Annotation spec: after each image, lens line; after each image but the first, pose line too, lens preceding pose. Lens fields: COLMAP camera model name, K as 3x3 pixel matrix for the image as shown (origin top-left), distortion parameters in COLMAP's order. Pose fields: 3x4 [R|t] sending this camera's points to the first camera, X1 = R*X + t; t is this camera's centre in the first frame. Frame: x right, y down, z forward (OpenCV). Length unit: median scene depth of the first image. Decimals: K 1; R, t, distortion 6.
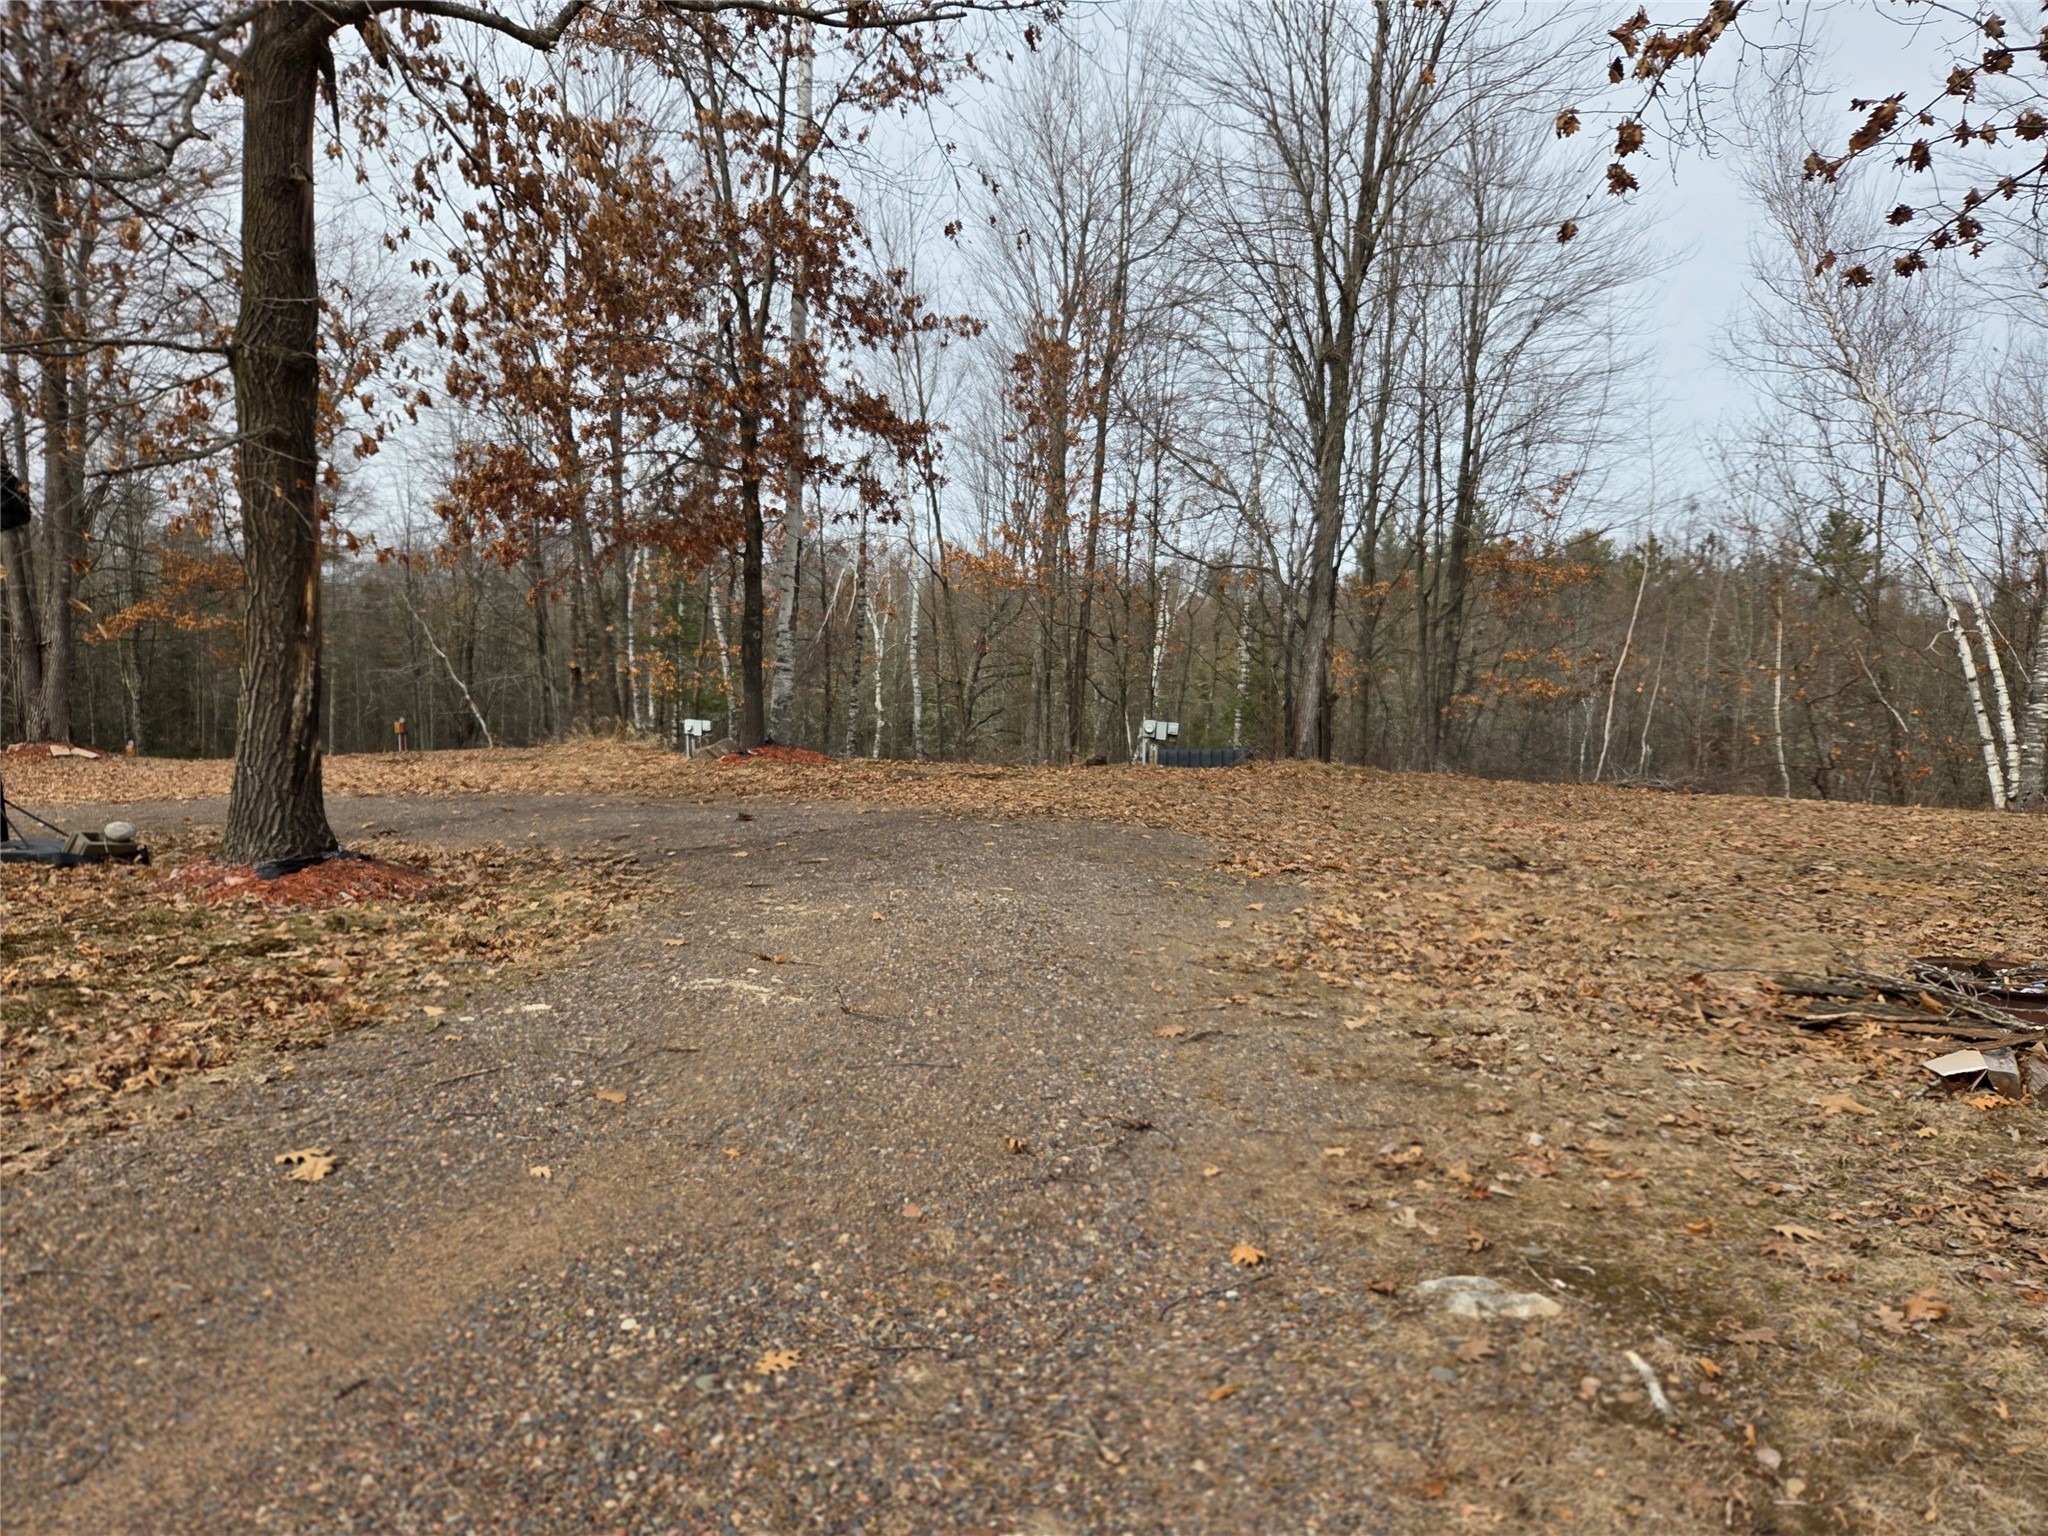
lens RADIAL K [[1375.0, 0, 1020.0], [0, 1375.0, 783.1], [0, 0, 1]] dist [0.075703, -0.058888]
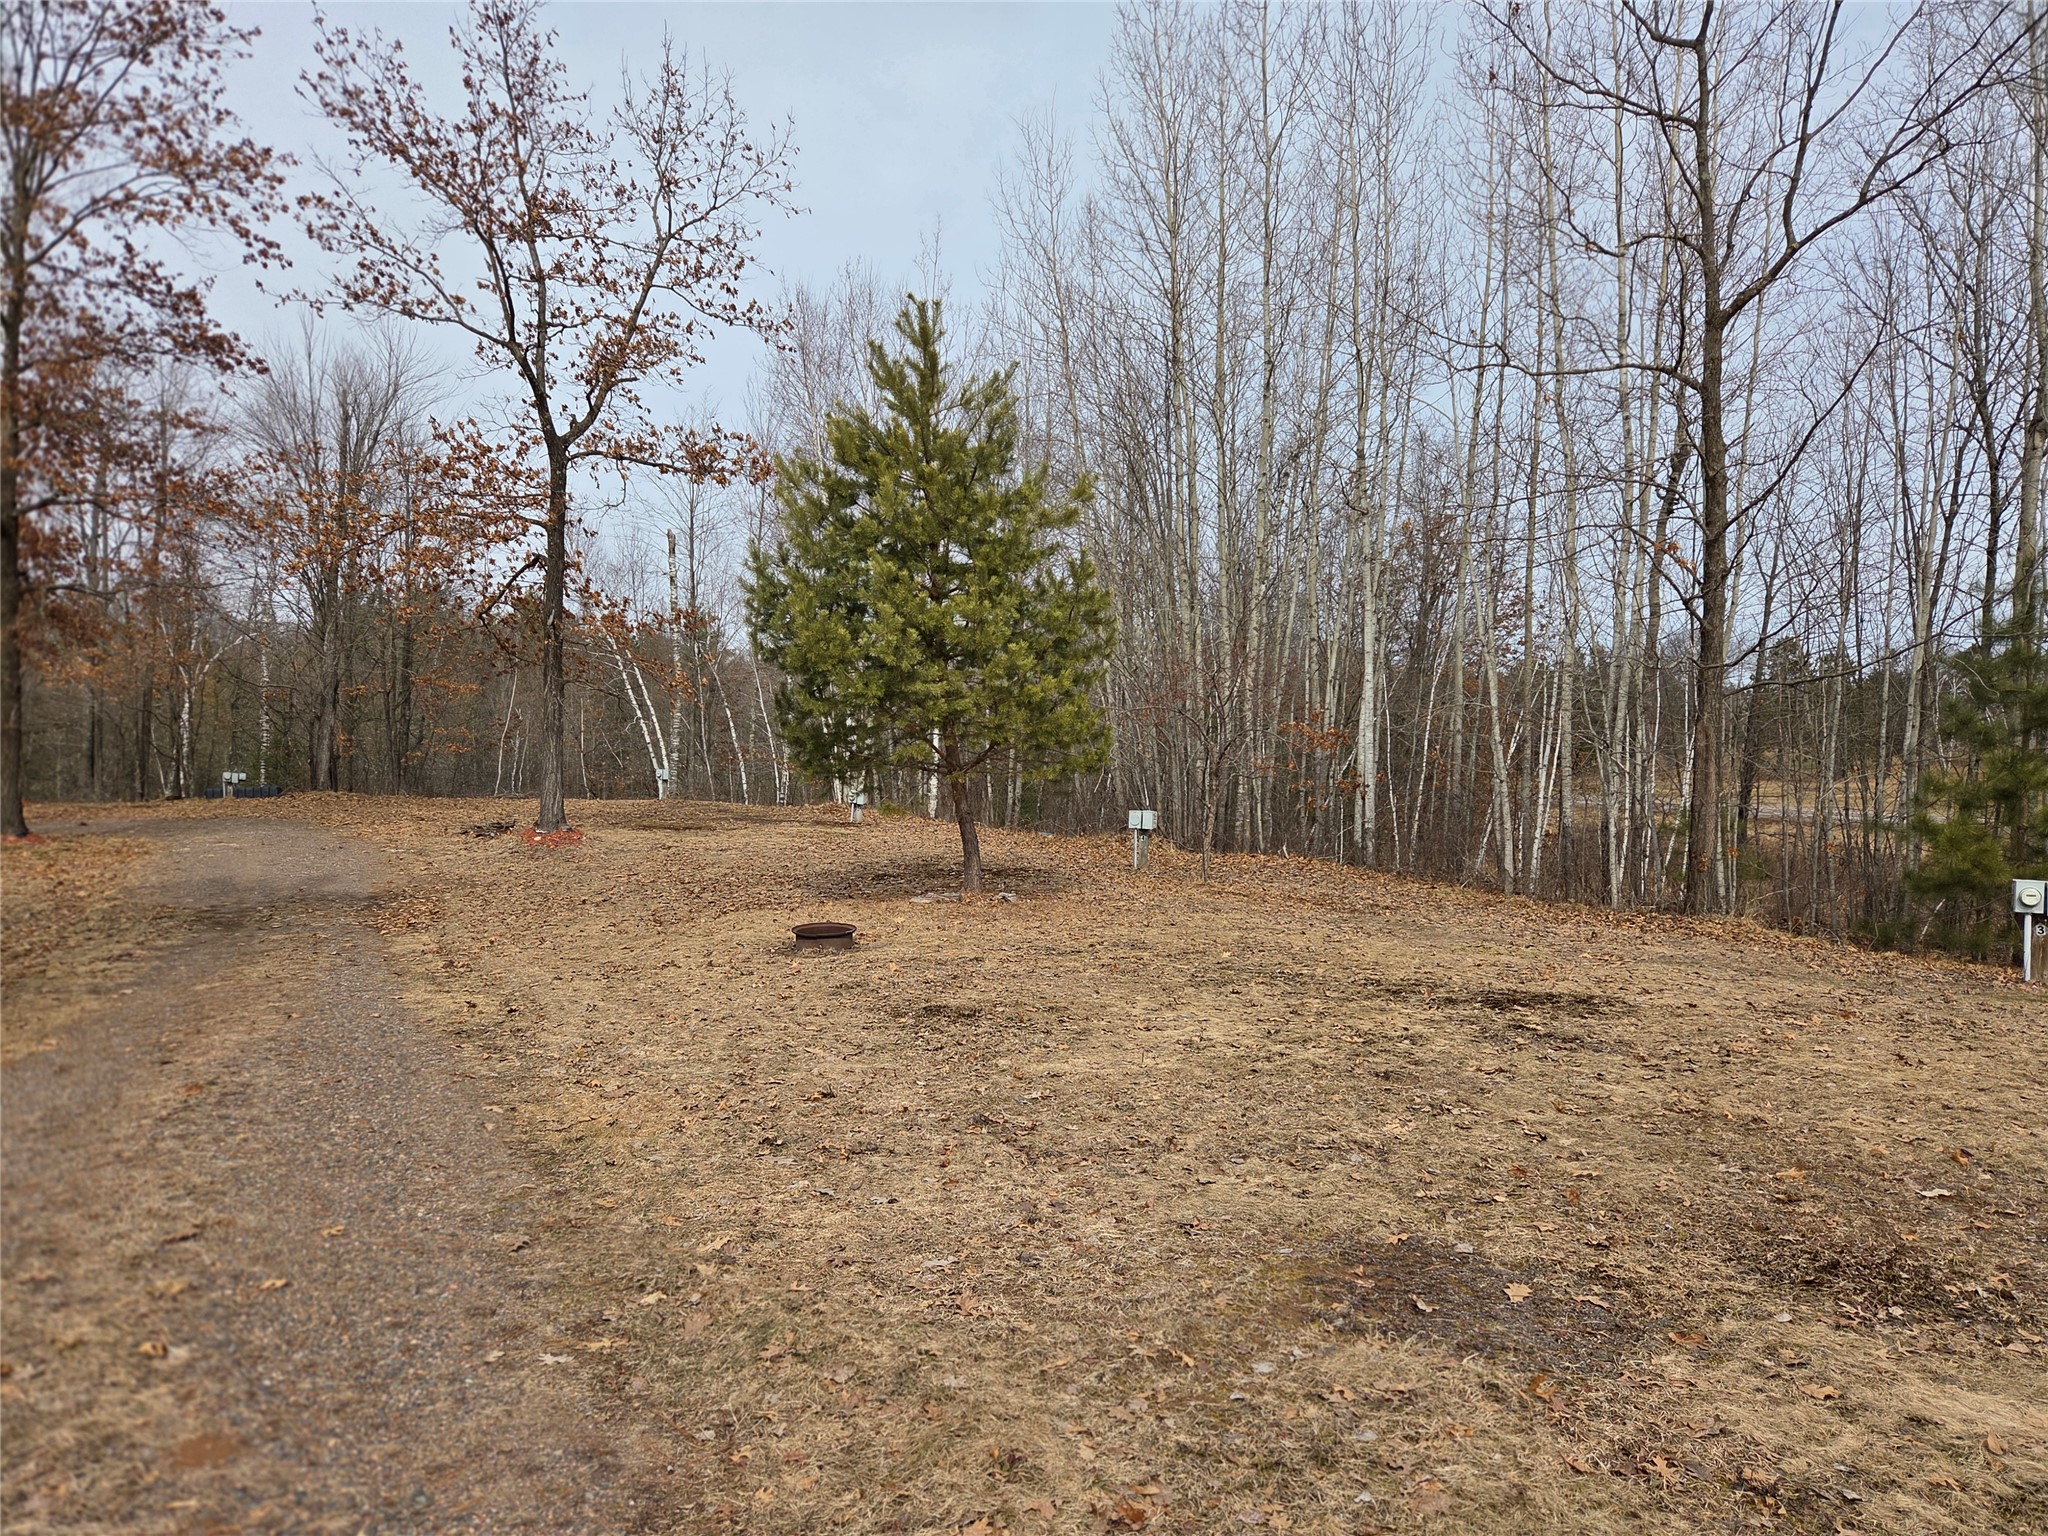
lens RADIAL K [[1375.0, 0, 1035.9], [0, 1375.0, 772.9], [0, 0, 1]] dist [0.075703, -0.058888]
pose [[0.754964, -0.033477, 0.654911, -0.307631], [0.048266, 0.998824, -0.004583, 0.014376], [-0.653987, 0.035070, 0.755692, -1.079261]]
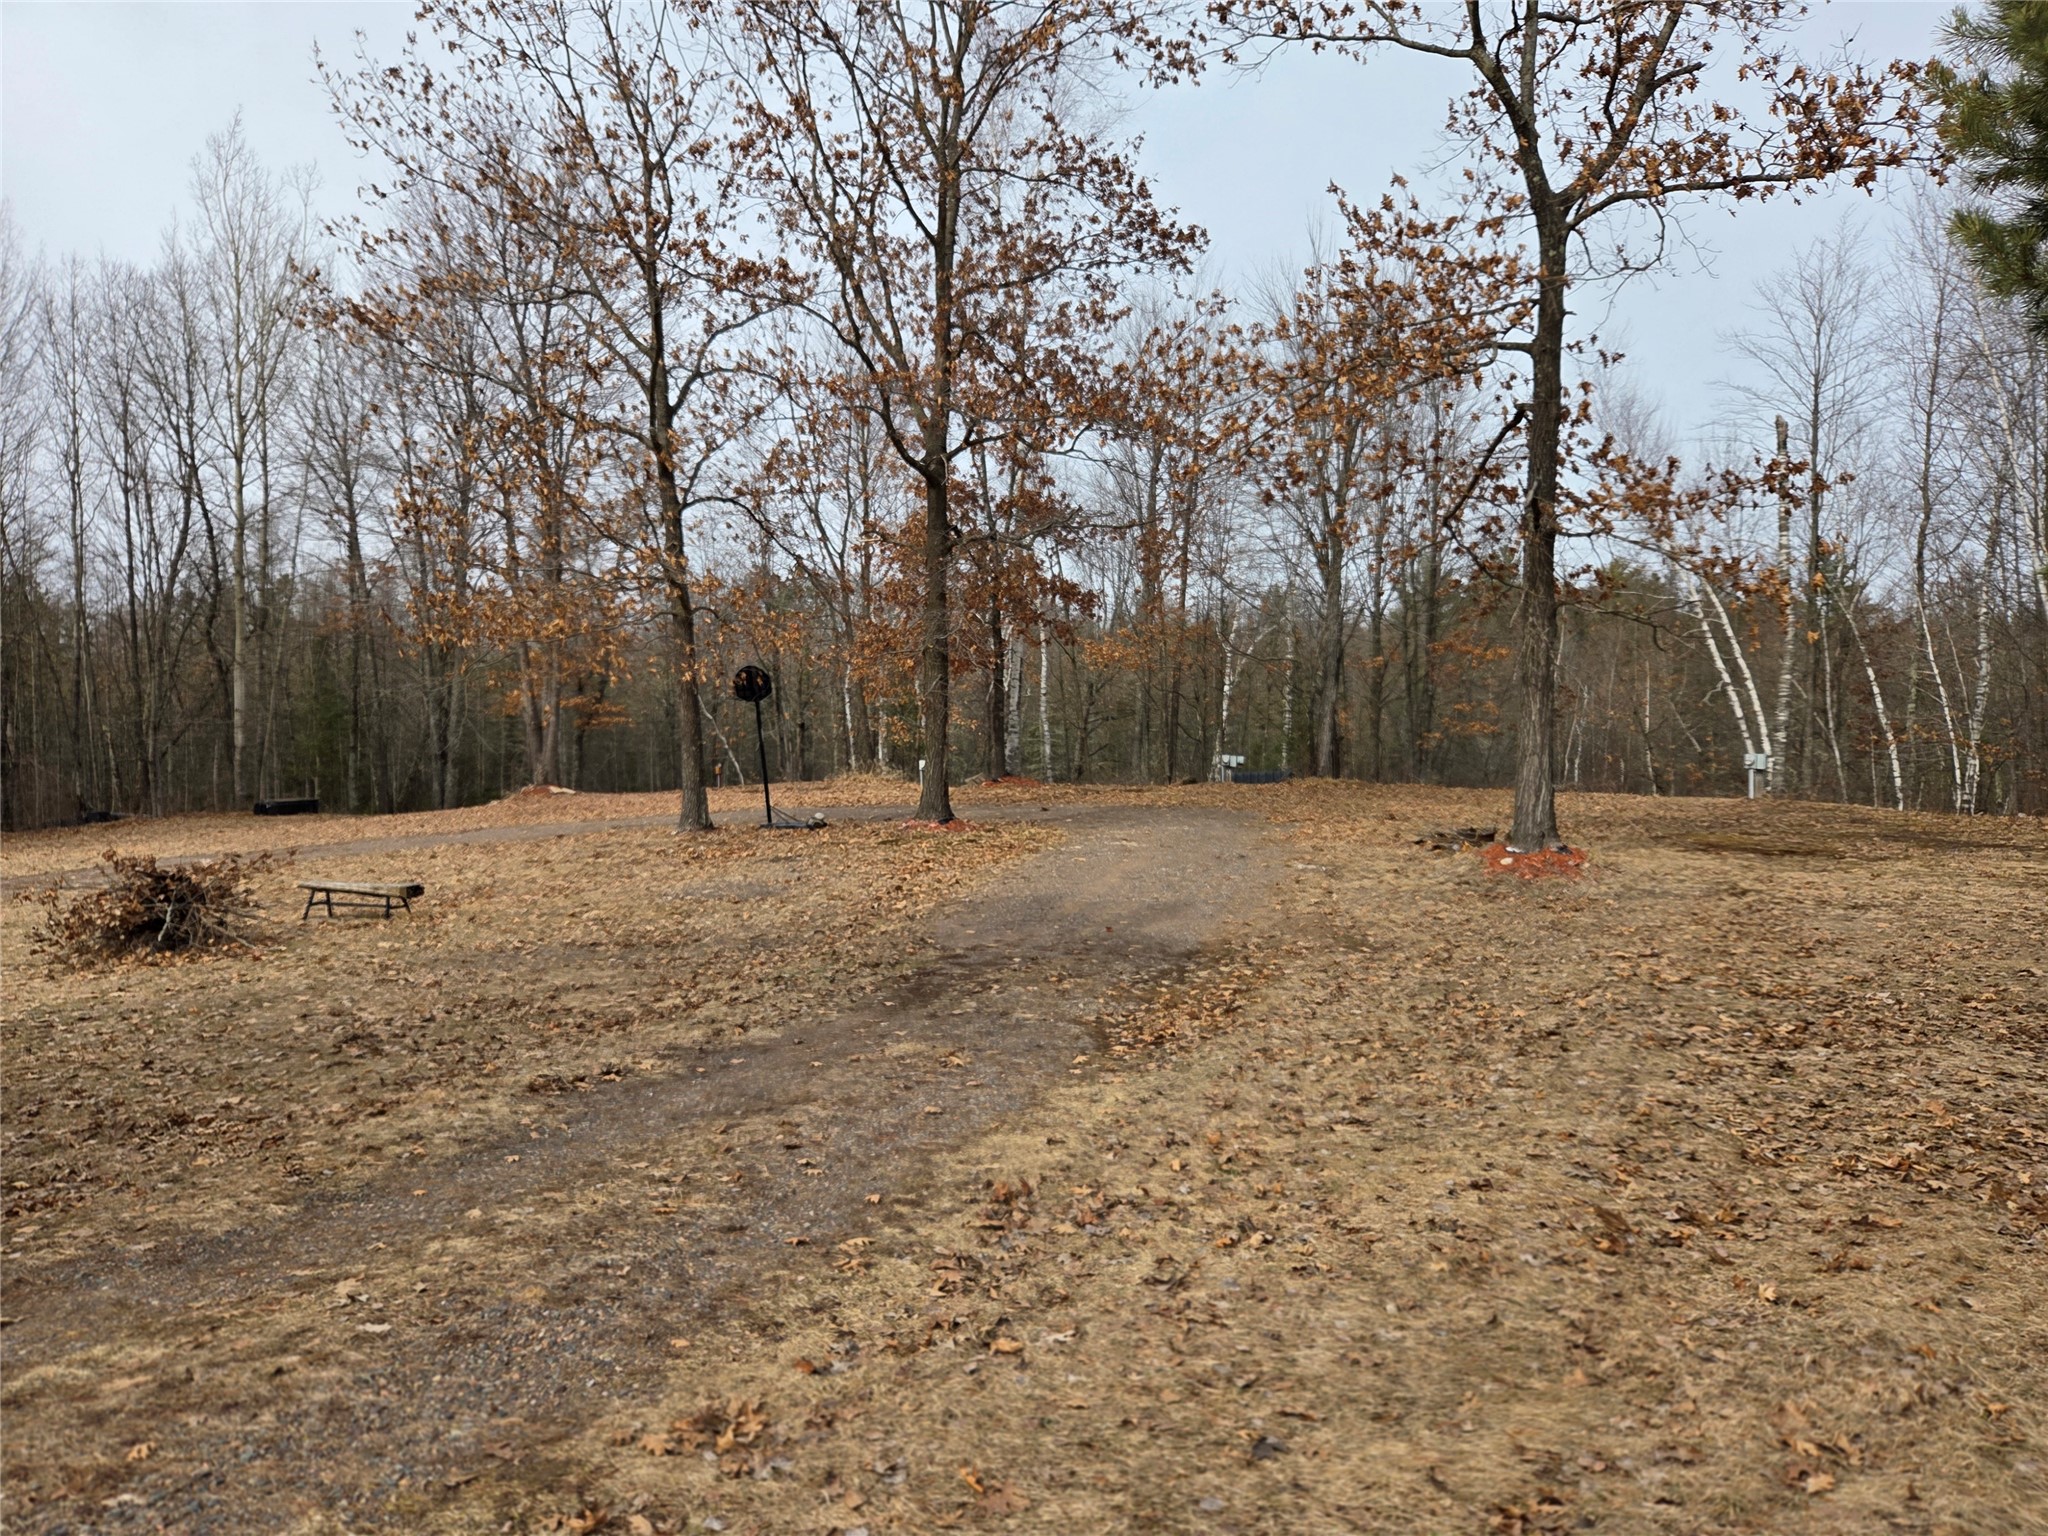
lens RADIAL K [[1375.0, 0, 995.0], [0, 1375.0, 757.5], [0, 0, 1]] dist [0.075703, -0.058888]
pose [[0.997771, -0.024411, -0.062102, -0.078467], [0.022161, 0.999082, -0.036668, 0.011255], [0.062940, 0.035210, 0.997396, -0.652917]]
